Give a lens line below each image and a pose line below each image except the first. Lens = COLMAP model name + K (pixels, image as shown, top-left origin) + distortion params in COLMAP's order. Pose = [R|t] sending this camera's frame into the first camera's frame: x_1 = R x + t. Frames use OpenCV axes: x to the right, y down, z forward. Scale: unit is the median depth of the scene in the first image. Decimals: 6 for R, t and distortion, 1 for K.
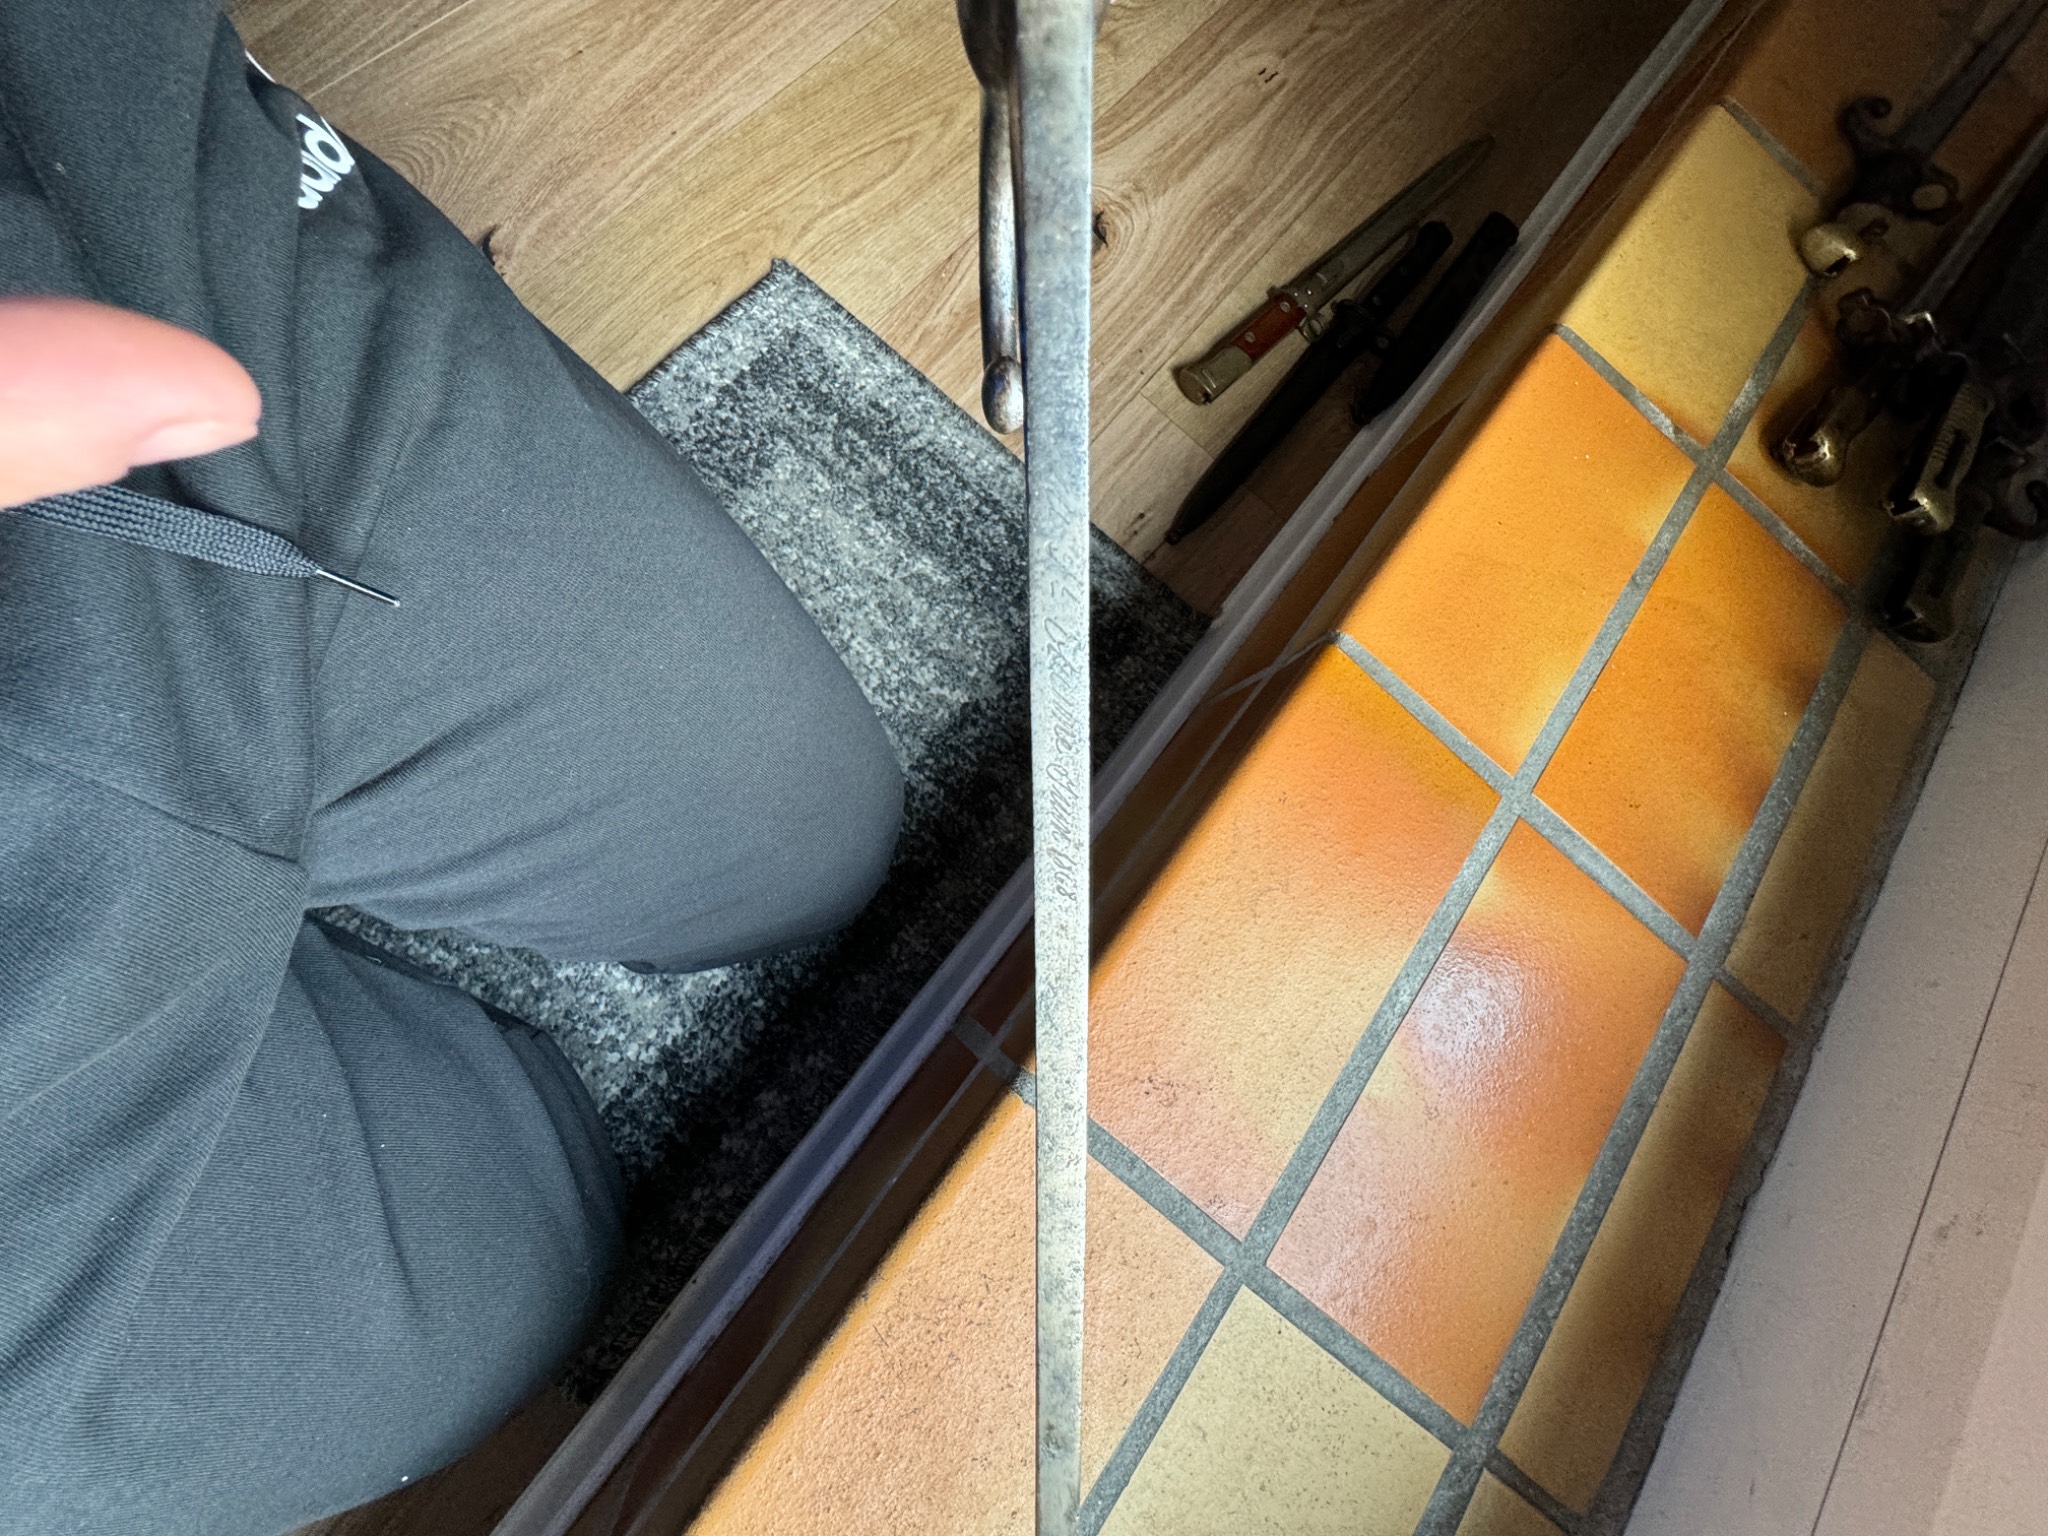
lens RADIAL K [[821.1, 0, 1026.7], [0, 821.1, 772.0], [0, 0, 1]] dist [-0.003965, 0.000173]
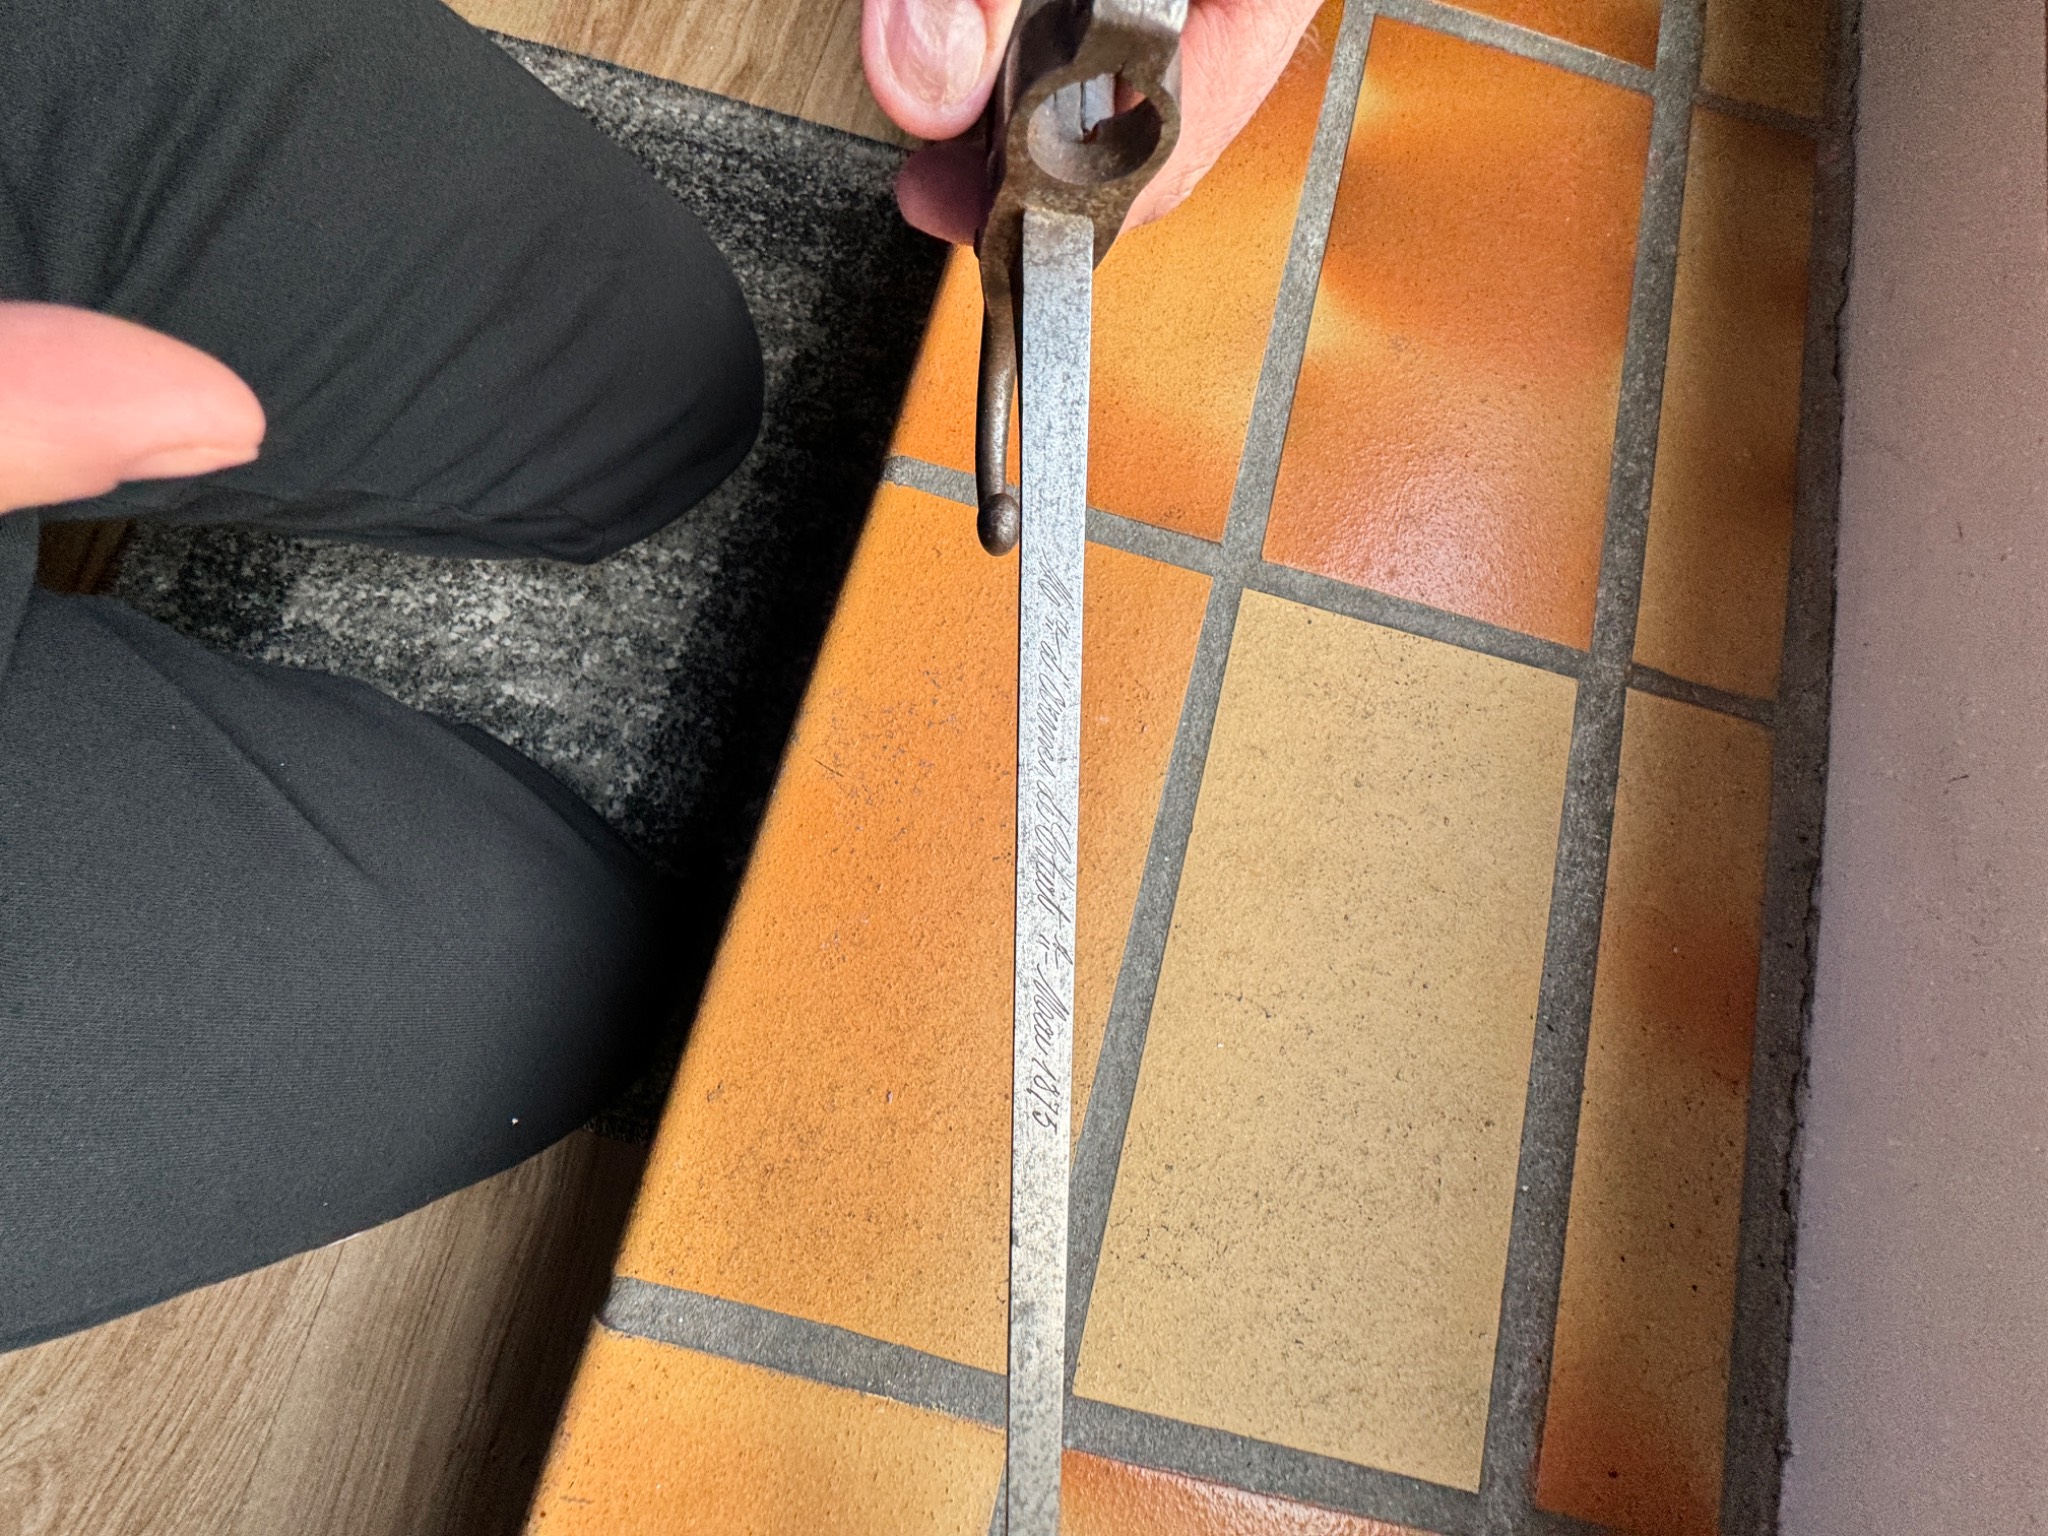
lens RADIAL K [[821.1, 0, 1026.7], [0, 821.1, 772.0], [0, 0, 1]] dist [-0.003965, 0.000173]
pose [[0.907433, -0.413837, -0.072836, 0.036475], [0.416982, 0.908260, 0.034483, 0.453372], [0.051884, -0.061662, 0.996748, 0.116048]]
